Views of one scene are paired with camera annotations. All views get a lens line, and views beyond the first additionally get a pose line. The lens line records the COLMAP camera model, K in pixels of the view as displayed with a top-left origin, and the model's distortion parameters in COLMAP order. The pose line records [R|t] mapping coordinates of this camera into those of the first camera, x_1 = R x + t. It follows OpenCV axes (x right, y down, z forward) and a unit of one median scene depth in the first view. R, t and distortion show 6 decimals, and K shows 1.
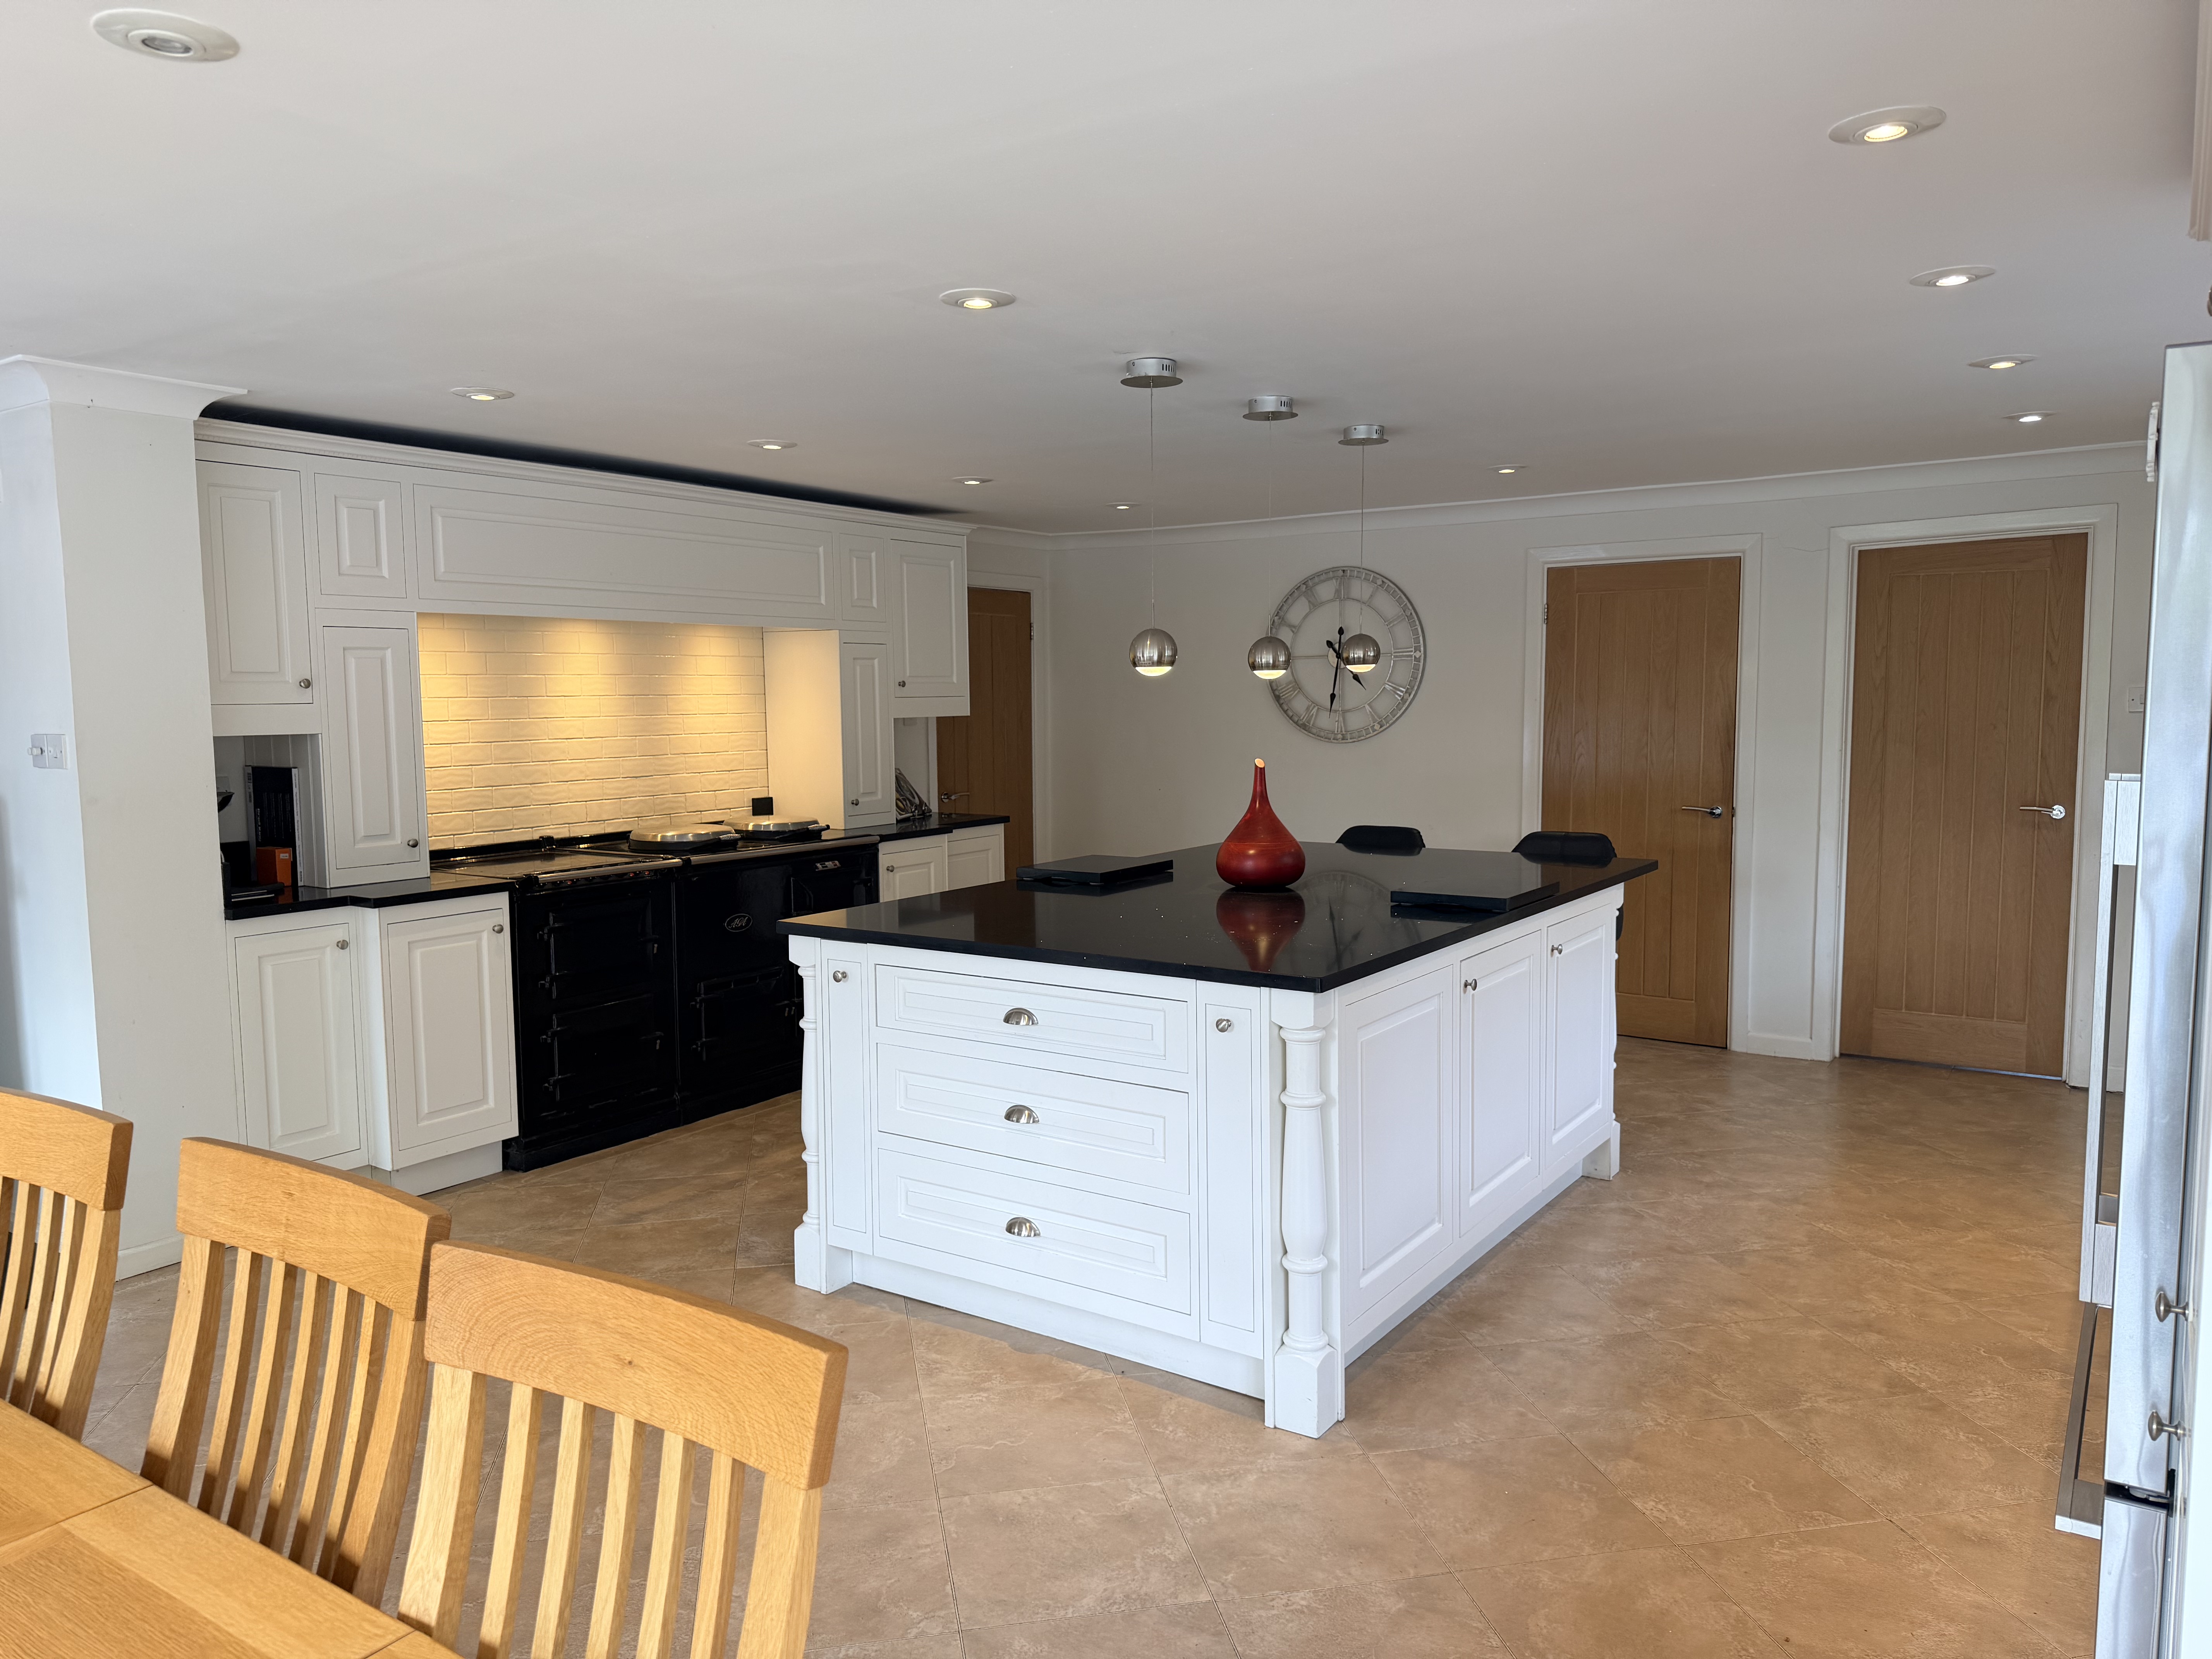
lens RADIAL K [[1540.6, 0, 1113.8], [0, 1540.6, 829.9], [0, 0, 1]] dist [0.017876, -0.025378]
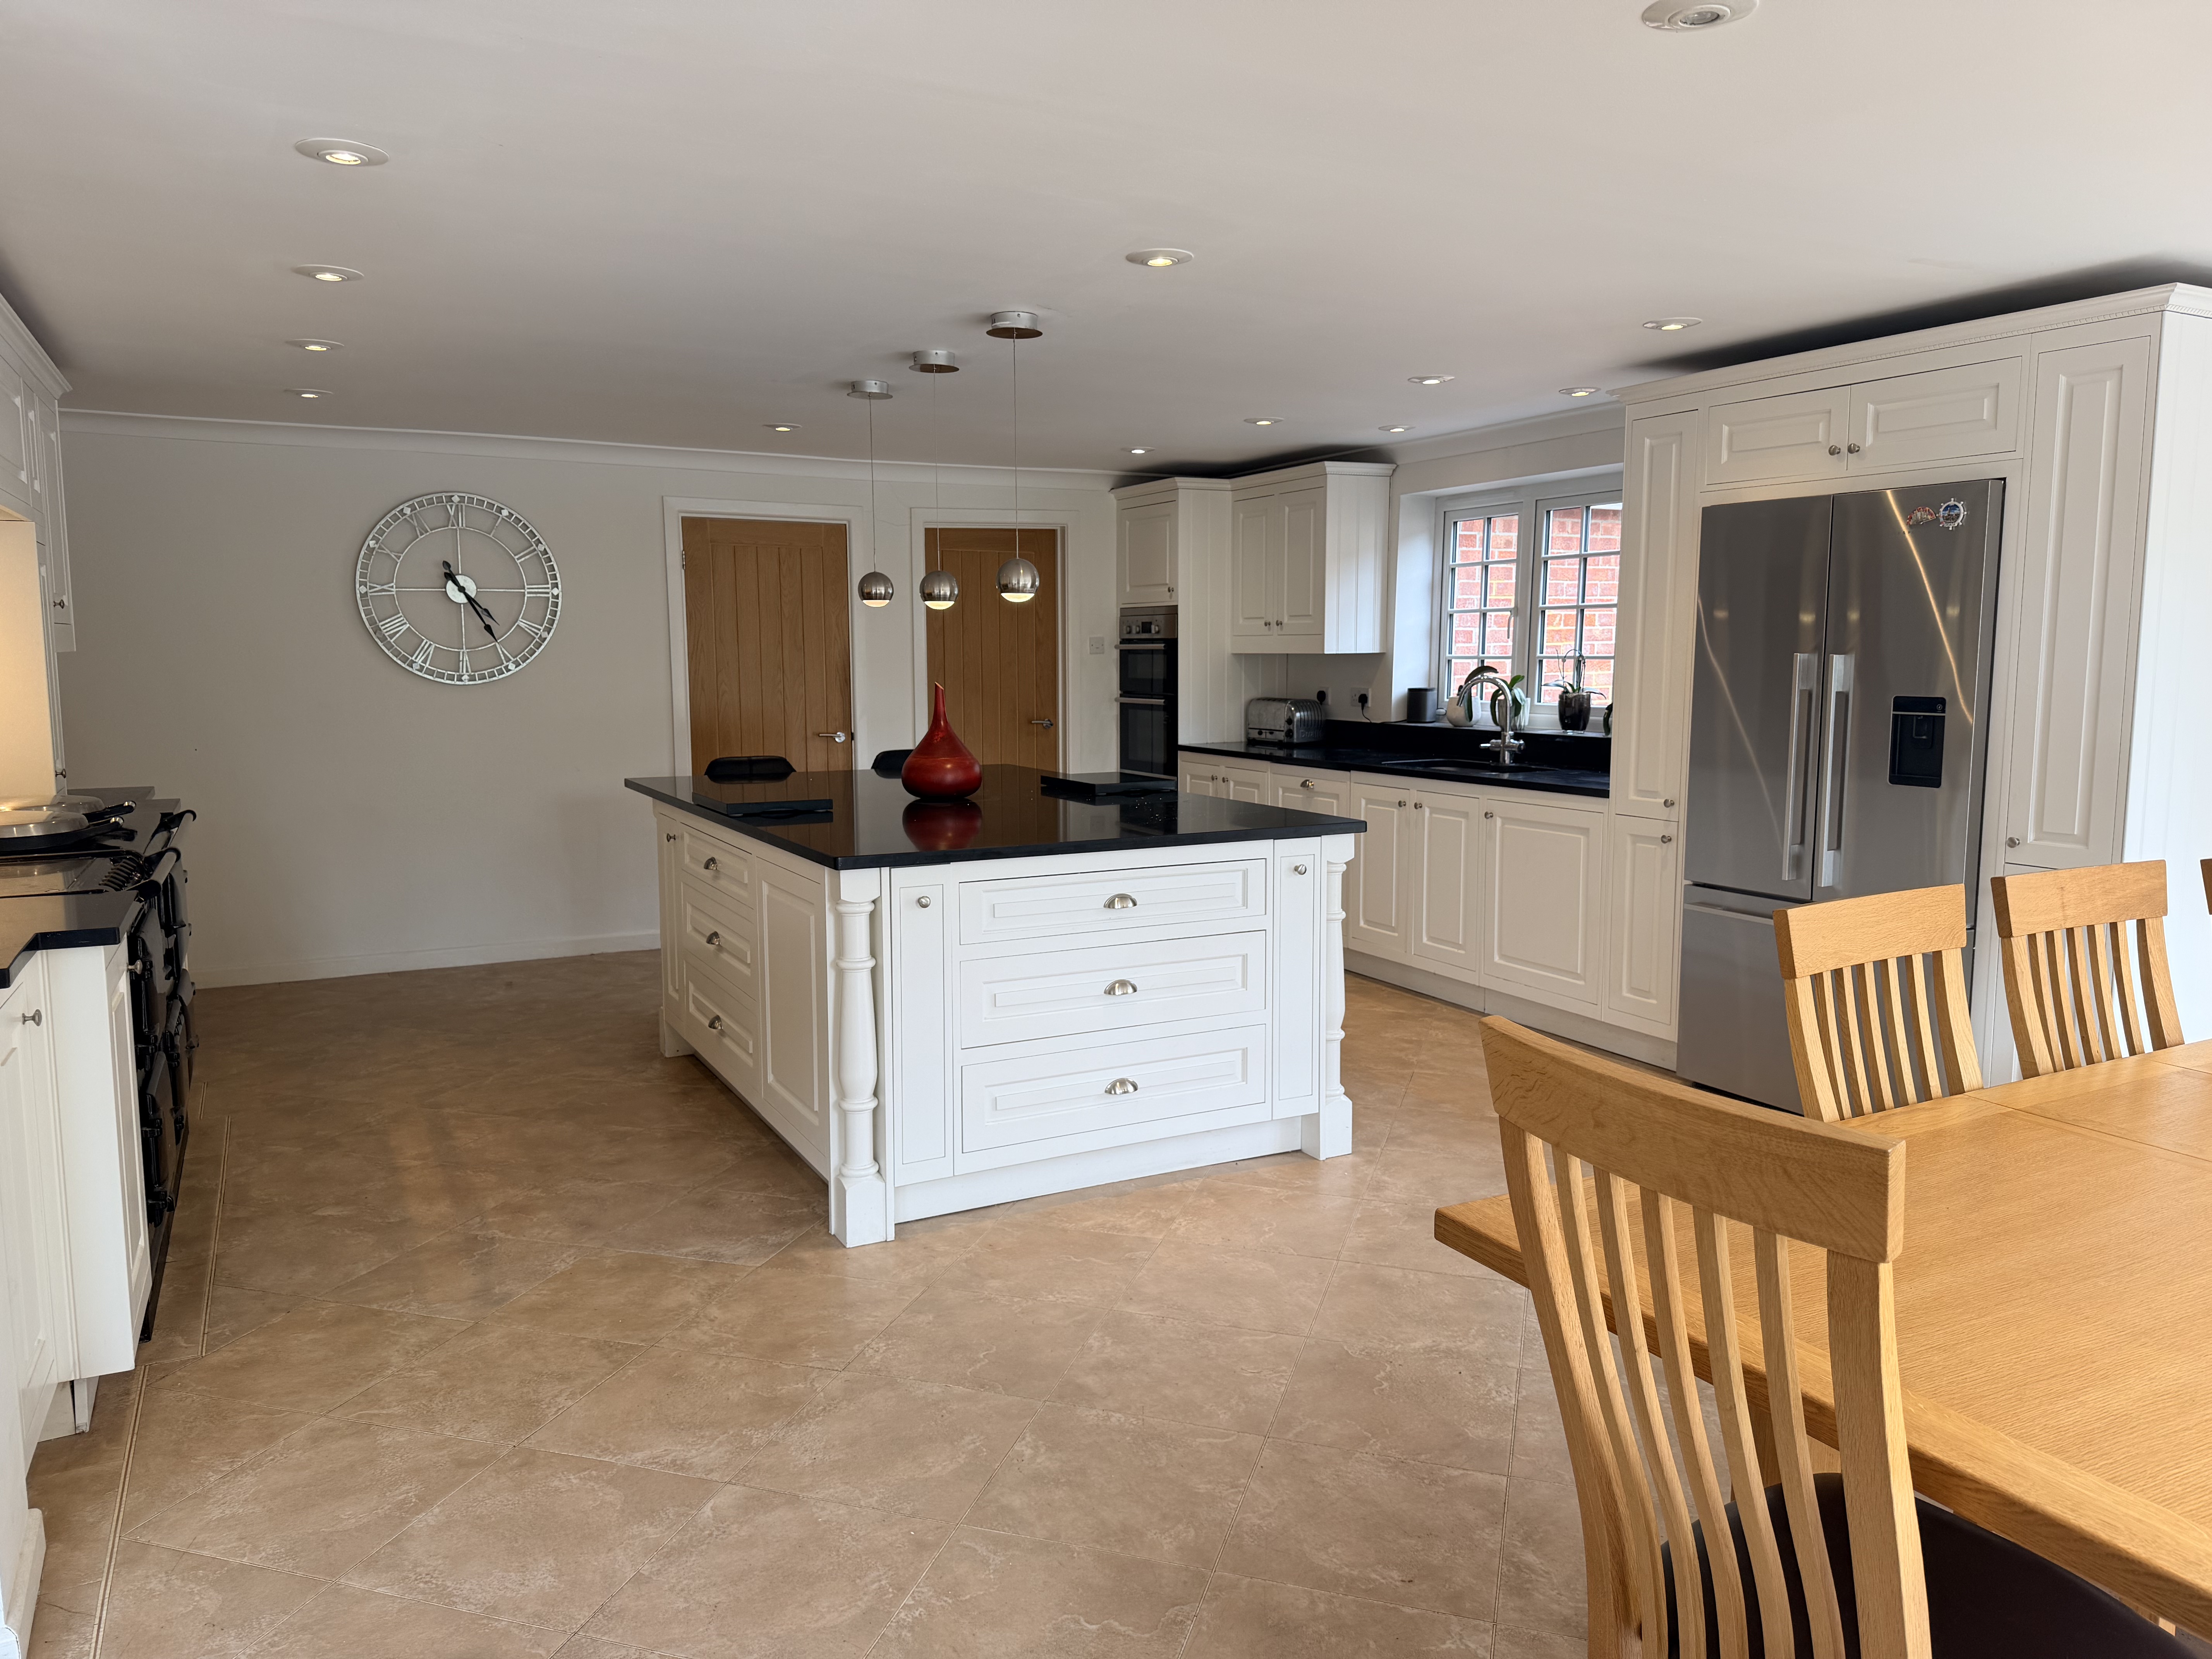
lens RADIAL K [[1540.6, 0, 1123.7], [0, 1540.6, 831.5], [0, 0, 1]] dist [0.017876, -0.025378]
pose [[0.457581, -0.093893, 0.884196, -0.820145], [0.074918, 0.994944, 0.066883, -0.003127], [-0.886006, 0.035638, 0.462302, 0.368898]]
